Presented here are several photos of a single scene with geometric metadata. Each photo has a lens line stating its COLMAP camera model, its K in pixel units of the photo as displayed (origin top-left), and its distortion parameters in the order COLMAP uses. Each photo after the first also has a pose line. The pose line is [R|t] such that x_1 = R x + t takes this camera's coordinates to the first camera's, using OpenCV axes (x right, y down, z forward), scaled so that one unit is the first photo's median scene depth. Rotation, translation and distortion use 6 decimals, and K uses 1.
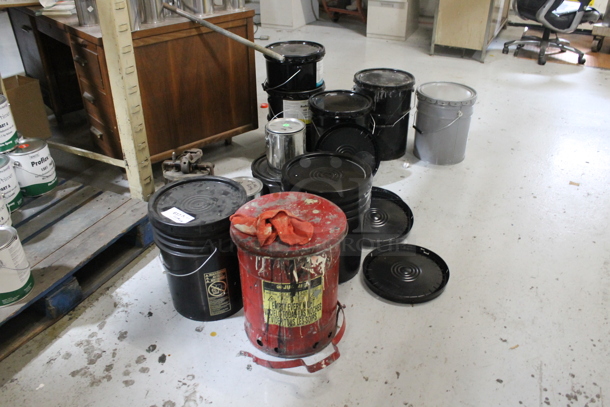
lens RADIAL K [[503.4, 0, 306.4], [0, 503.4, 204.7], [0, 0, 1]] dist [-0.098061, 0.011626]
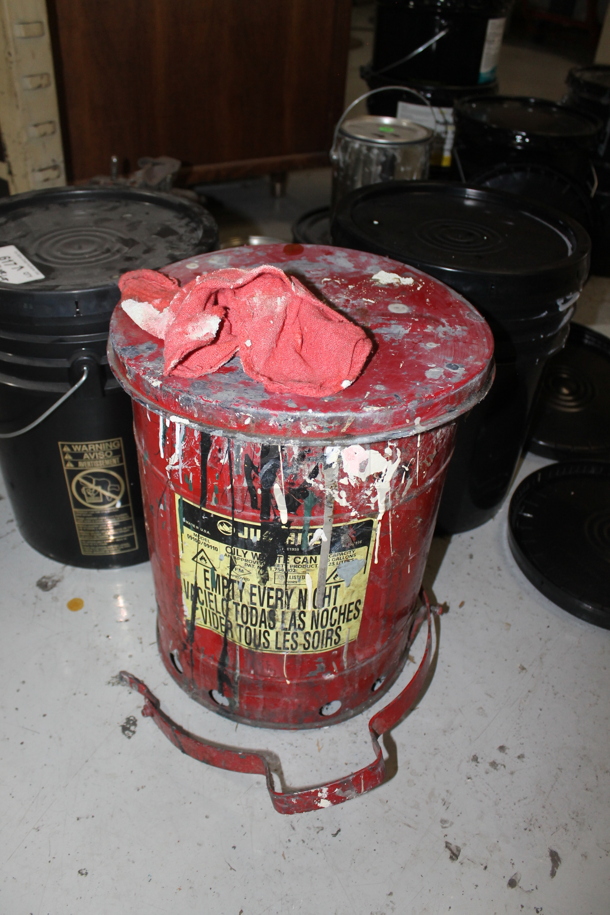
lens RADIAL K [[755.1, 0, 301.4], [0, 755.1, 454.1], [0, 0, 1]] dist [-0.098061, 0.011626]
pose [[0.971388, 0.186833, -0.146626, 0.046097], [-0.168862, 0.977451, 0.126786, 0.054072], [0.167007, -0.098399, 0.981033, 0.548740]]
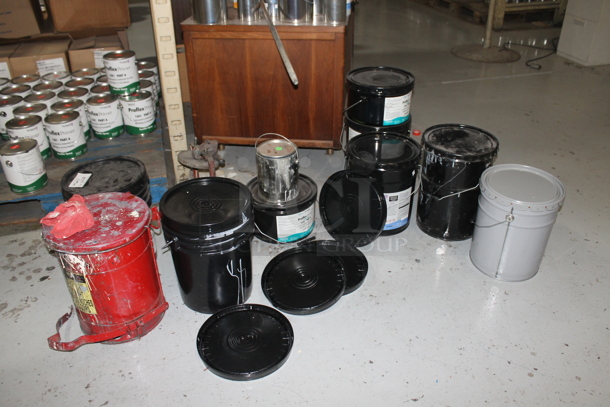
lens RADIAL K [[503.4, 0, 304.4], [0, 503.4, 202.7], [0, 0, 1]] dist [-0.098061, 0.011626]
pose [[0.671957, 0.393913, -0.627141, 0.928781], [-0.384834, 0.909229, 0.158760, -0.345370], [0.632753, 0.134665, 0.762554, 0.466808]]
